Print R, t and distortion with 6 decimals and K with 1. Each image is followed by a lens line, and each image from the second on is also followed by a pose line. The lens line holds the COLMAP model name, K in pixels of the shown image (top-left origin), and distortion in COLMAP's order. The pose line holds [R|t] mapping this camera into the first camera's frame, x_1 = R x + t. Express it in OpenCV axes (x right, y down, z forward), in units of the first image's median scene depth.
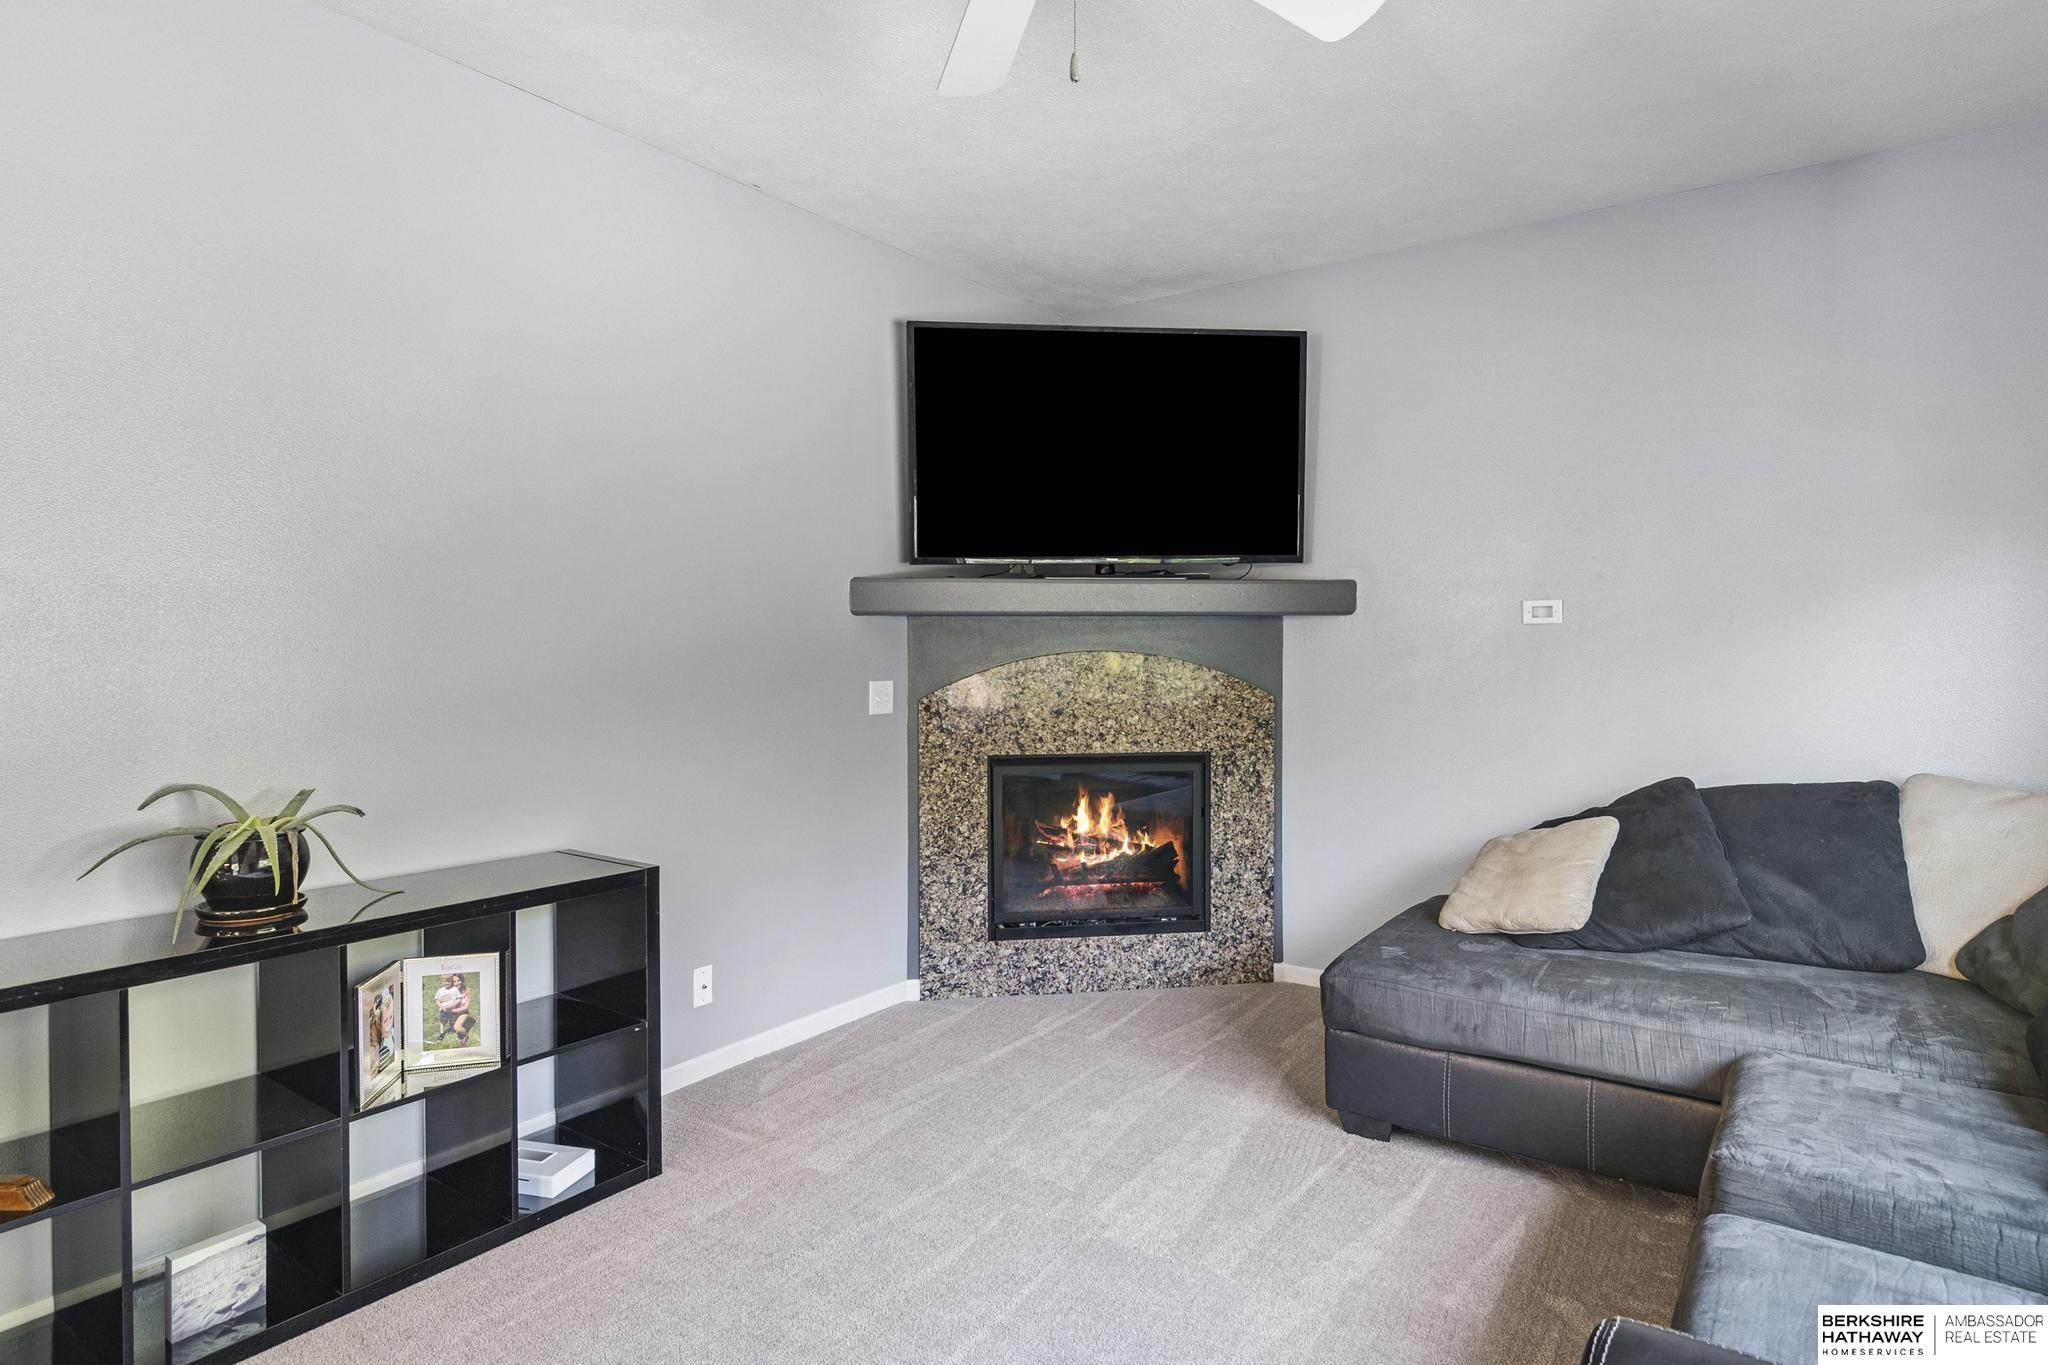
lens RADIAL K [[1134.8, 0, 1028.8], [0, 1134.8, 669.9], [0, 0, 1]] dist [0.003137, 0.000460]
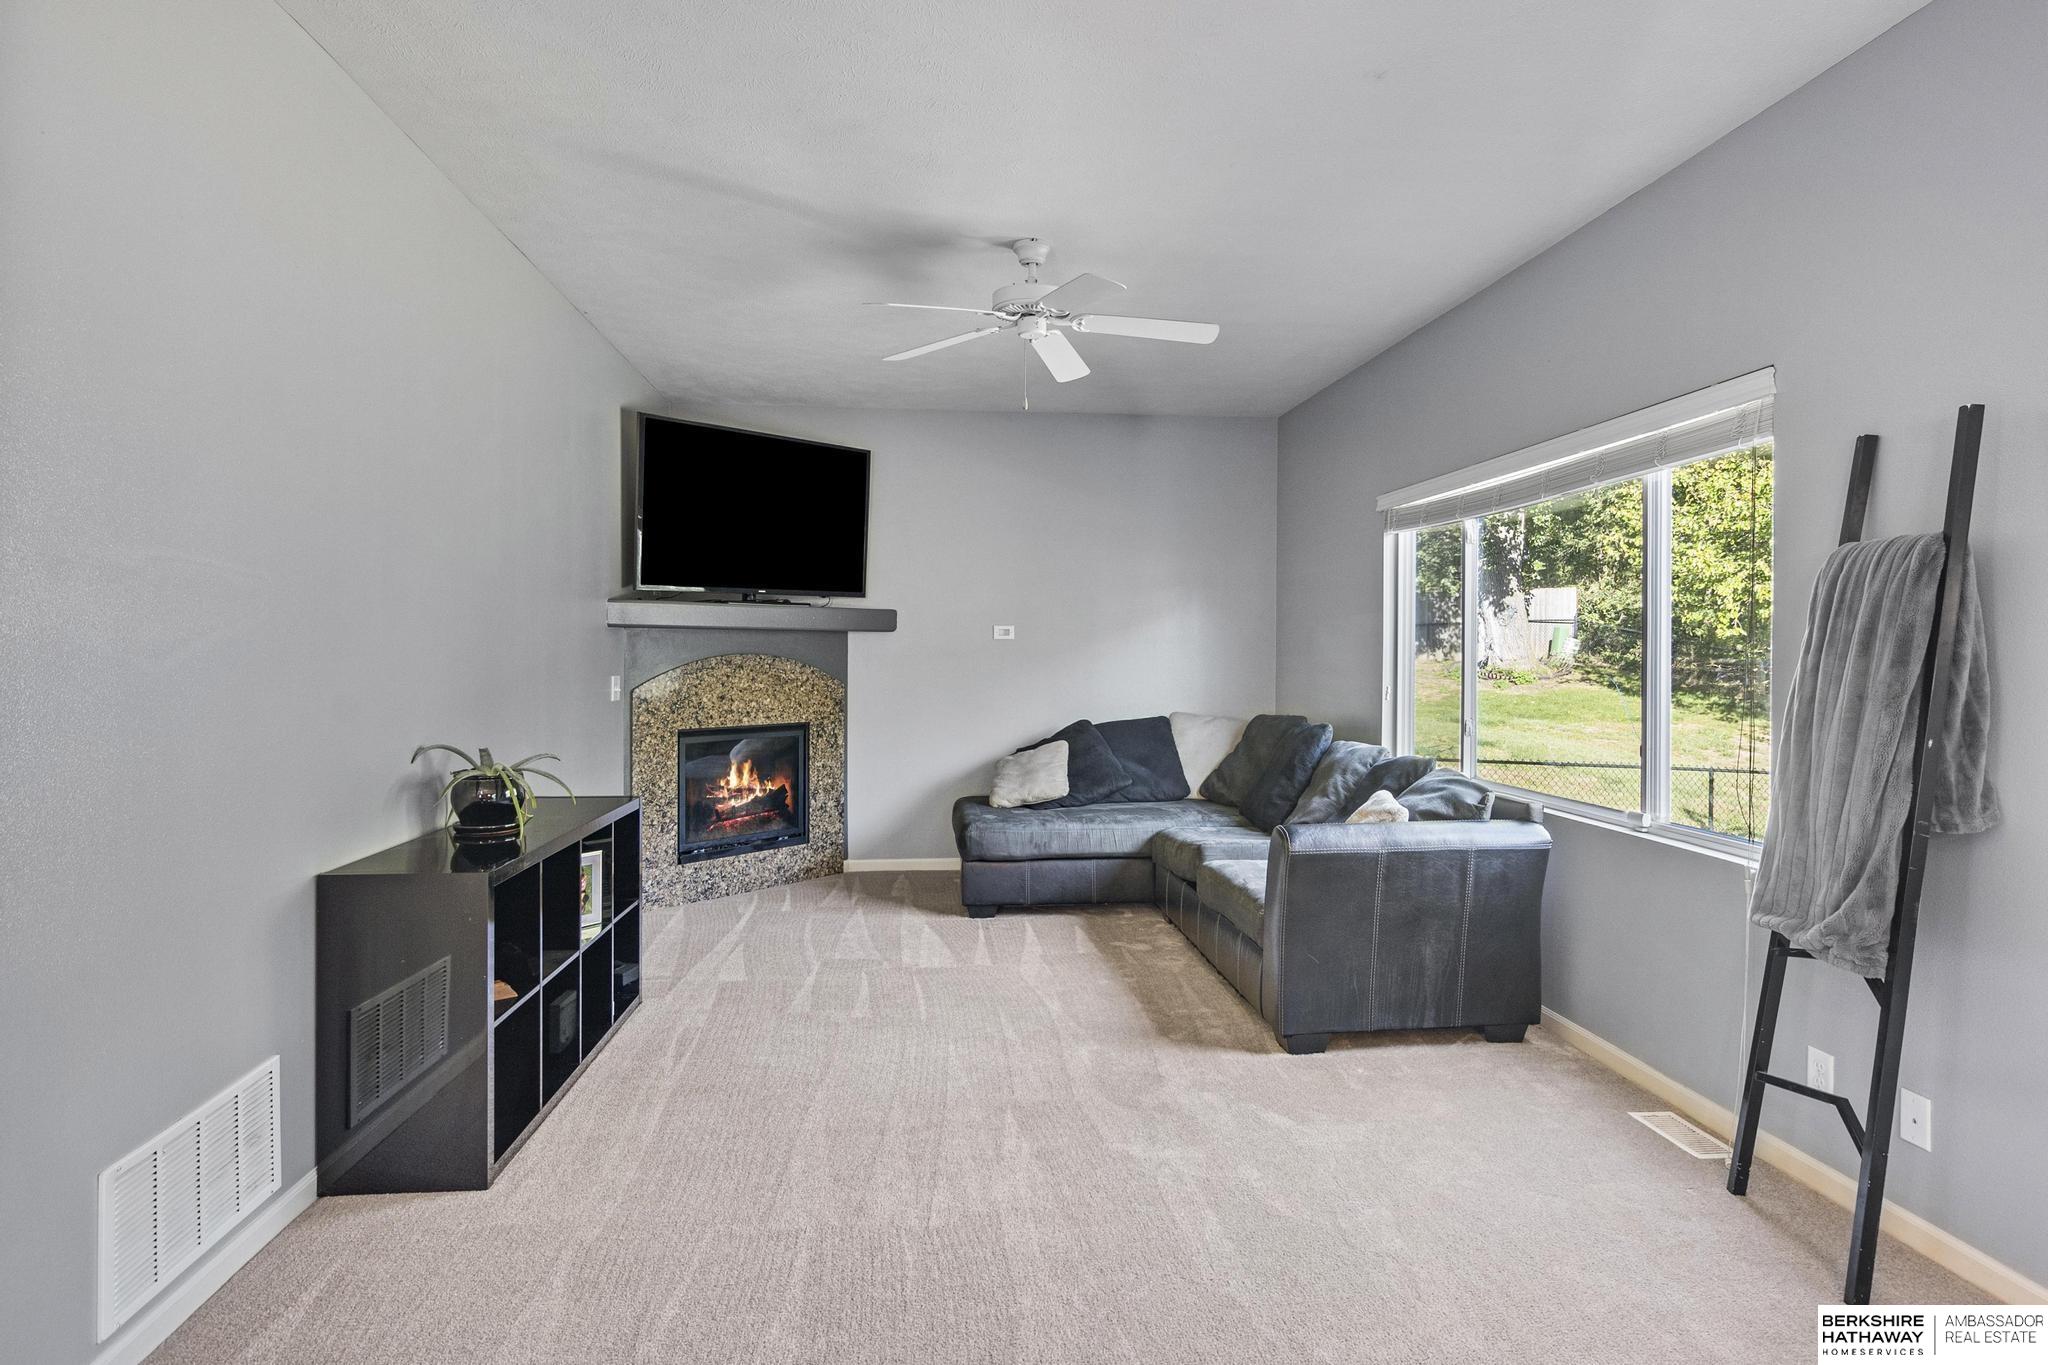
lens RADIAL K [[1134.8, 0, 1022.3], [0, 1134.8, 667.3], [0, 0, 1]] dist [0.003137, 0.000460]
pose [[0.749990, -0.004933, 0.661431, -0.626026], [0.010636, 0.999933, -0.004603, 0.010324], [-0.661364, 0.010487, 0.749992, -0.306951]]
